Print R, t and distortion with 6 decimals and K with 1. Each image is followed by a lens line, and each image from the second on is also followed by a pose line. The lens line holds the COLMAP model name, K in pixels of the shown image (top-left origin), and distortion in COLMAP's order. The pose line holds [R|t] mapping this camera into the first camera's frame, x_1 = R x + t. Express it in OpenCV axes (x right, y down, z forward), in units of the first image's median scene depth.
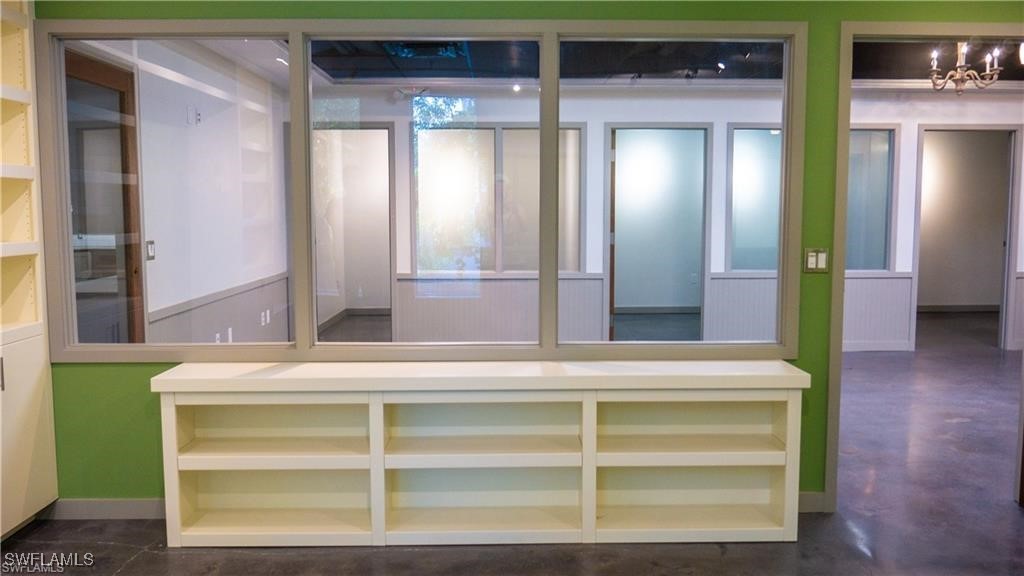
lens RADIAL K [[863.8, 0, 512.0], [0, 863.8, 288.0], [0, 0, 1]] dist [-0.014223, -0.004405]
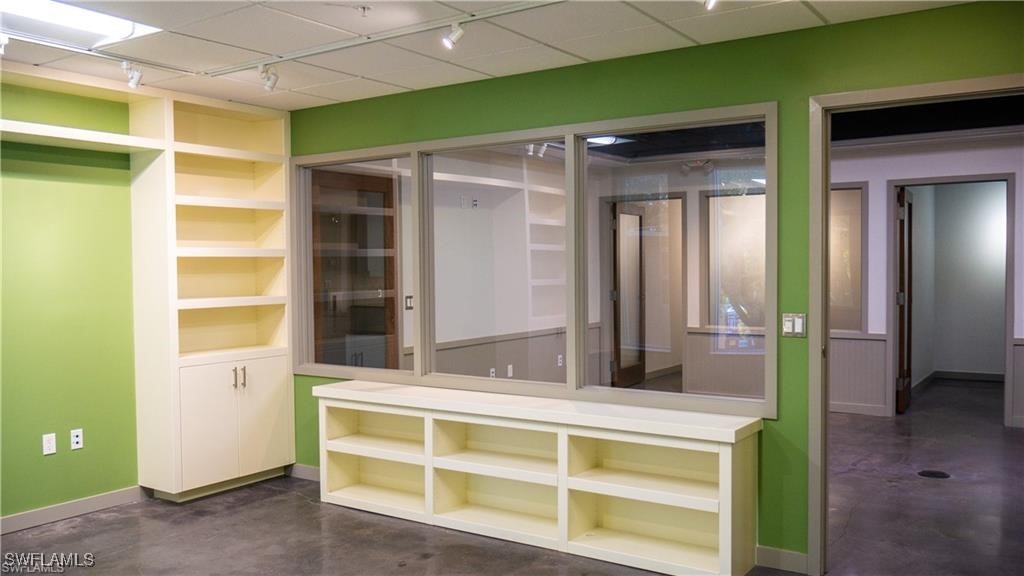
lens RADIAL K [[839.0, 0, 512.0], [0, 839.0, 288.0], [0, 0, 1]] dist [-0.033109, -0.004010]
pose [[0.817067, 0.008353, -0.576482, 0.656996], [-0.043708, 0.997915, -0.047489, -0.013613], [0.574884, 0.063998, 0.815729, -0.019324]]
